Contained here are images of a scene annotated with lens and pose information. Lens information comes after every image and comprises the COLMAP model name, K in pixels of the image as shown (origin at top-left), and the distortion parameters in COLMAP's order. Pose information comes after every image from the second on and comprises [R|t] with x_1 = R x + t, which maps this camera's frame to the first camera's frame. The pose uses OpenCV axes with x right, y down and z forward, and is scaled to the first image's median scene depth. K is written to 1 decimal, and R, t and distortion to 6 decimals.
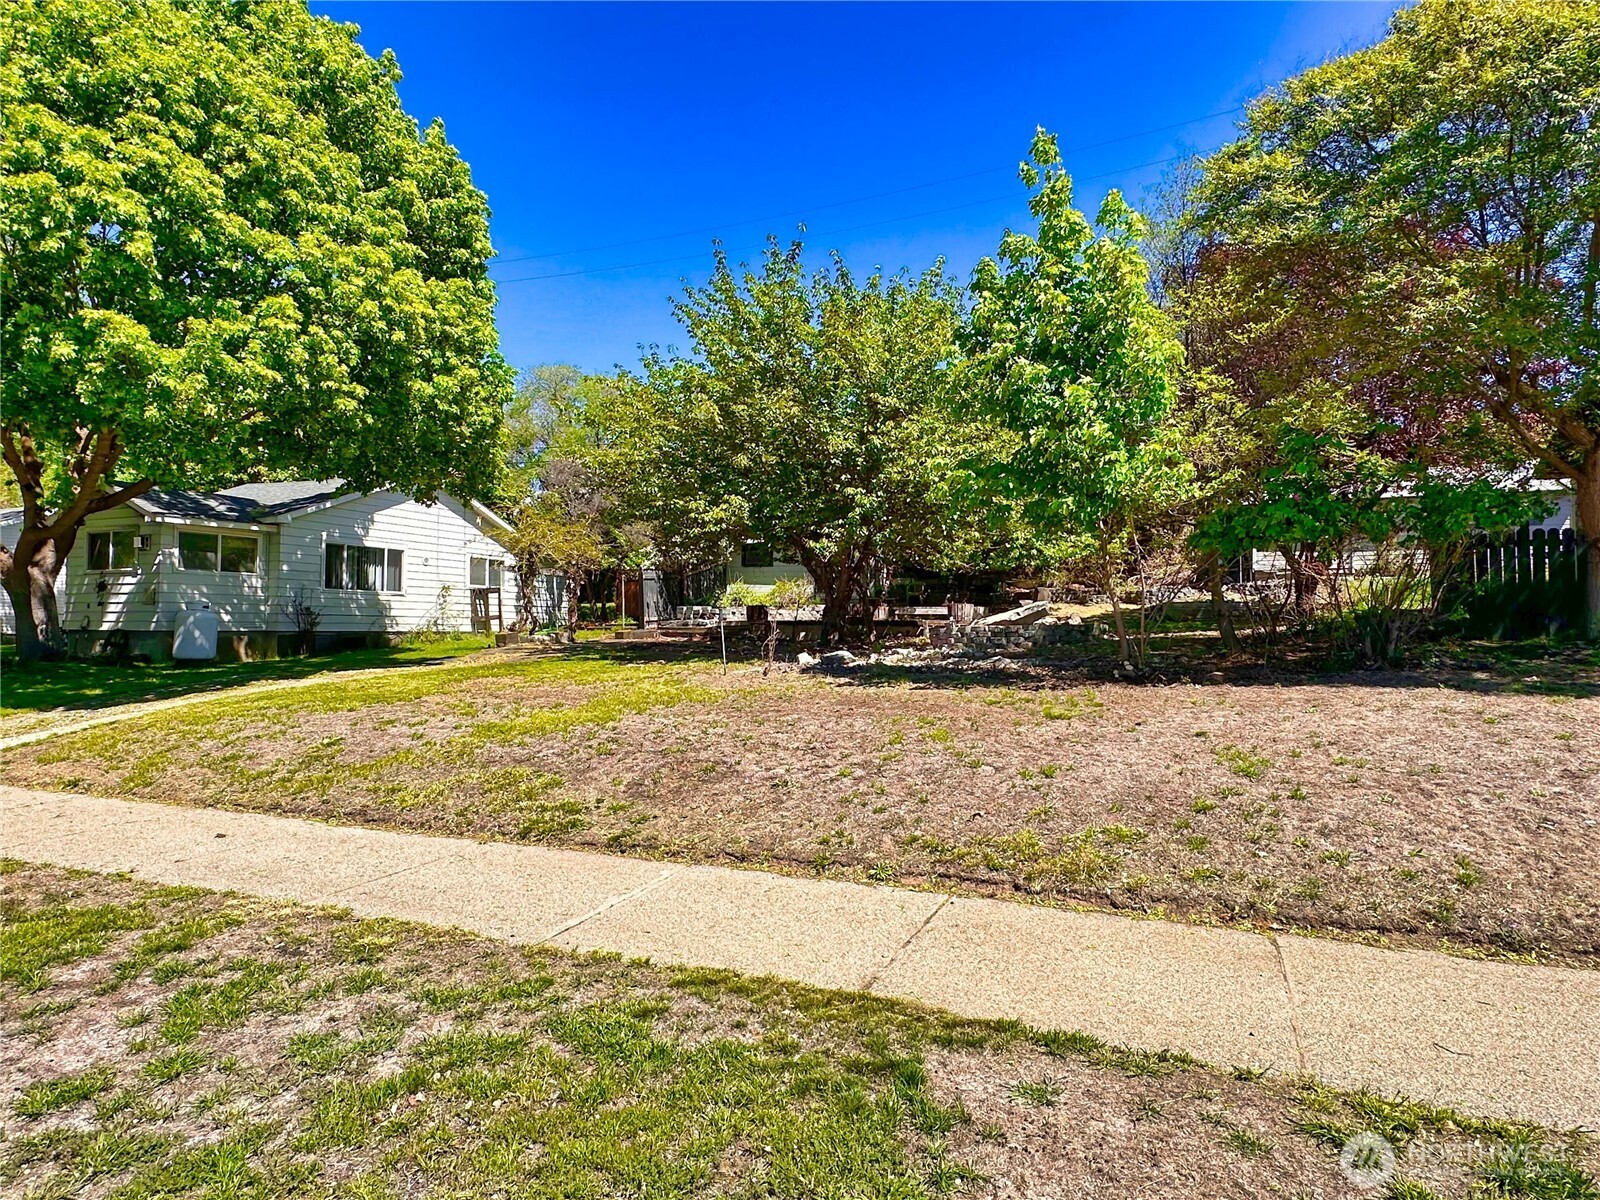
lens RADIAL K [[917.4, 0, 799.9], [0, 917.4, 595.3], [0, 0, 1]] dist [0.002398, -0.000988]
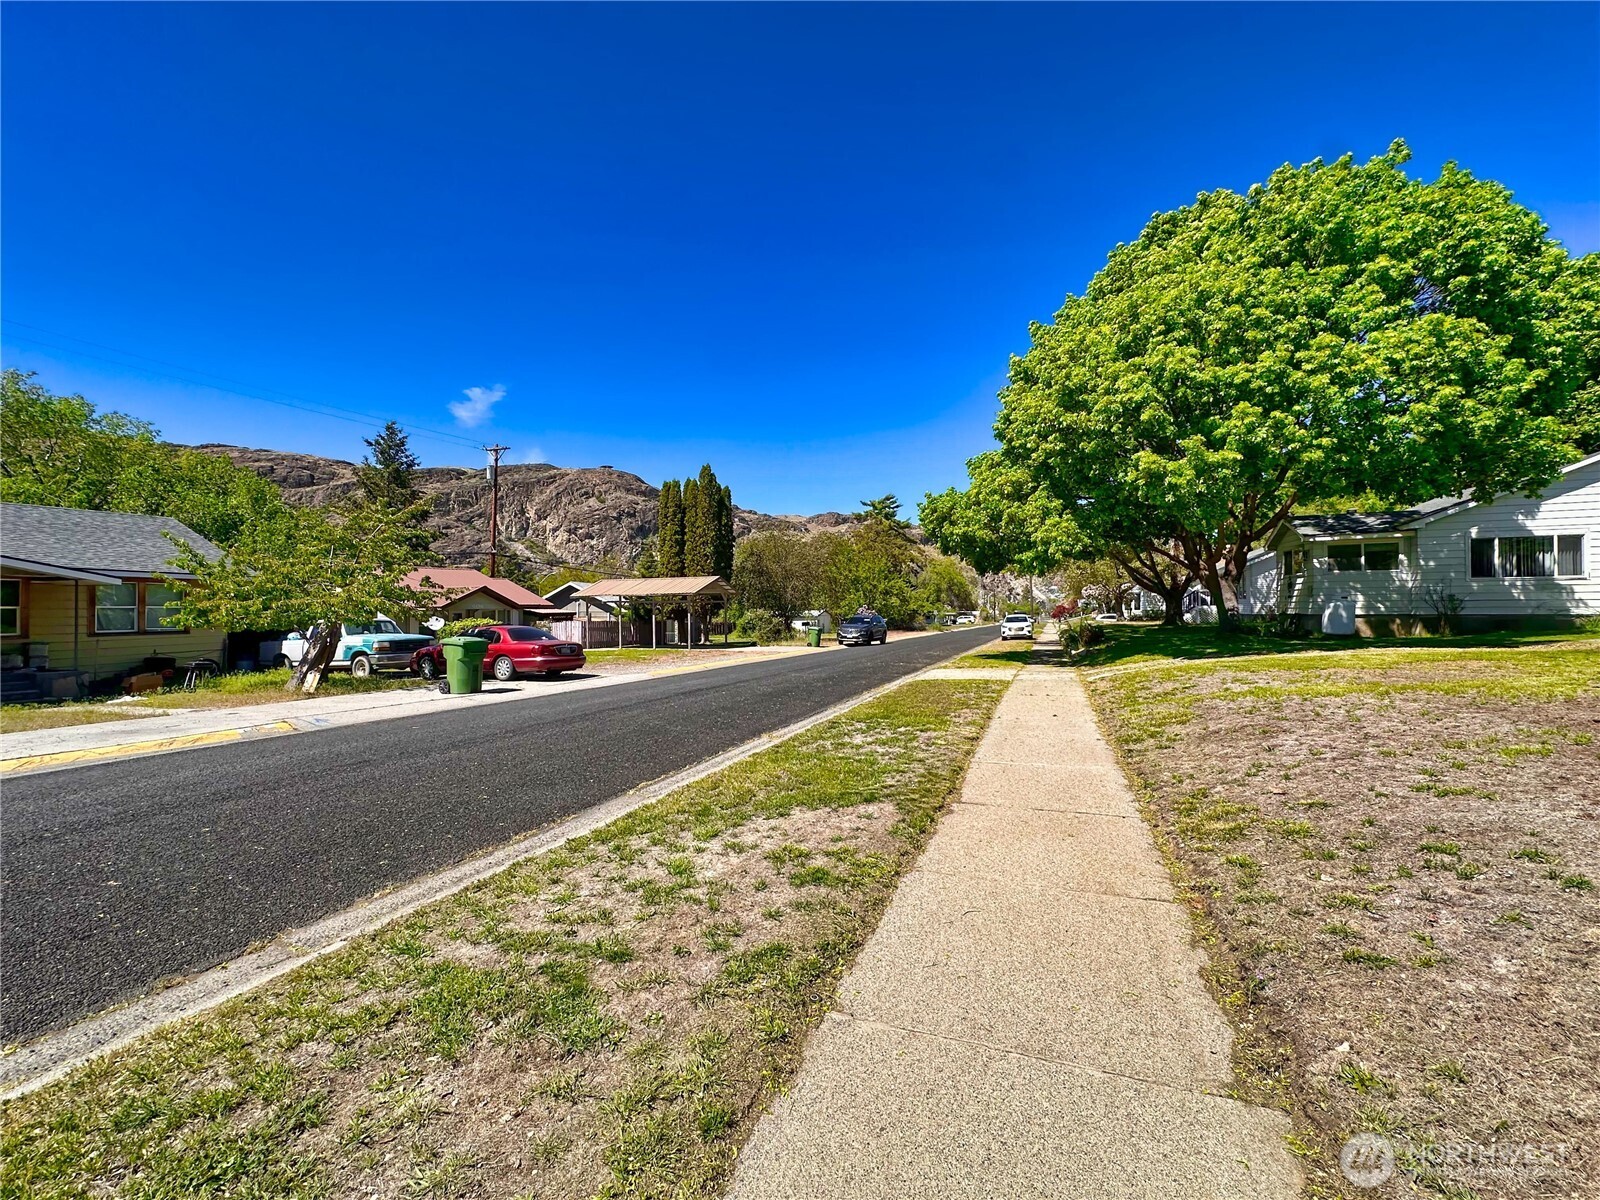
lens RADIAL K [[634.4, 0, 802.1], [0, 634.4, 608.3], [0, 0, 1]] dist [-0.000016, 0.000092]
pose [[0.057577, -0.005228, -0.998327, 0.385882], [0.044932, 0.998987, -0.002640, -0.006851], [0.997329, -0.044705, 0.057754, 0.143505]]
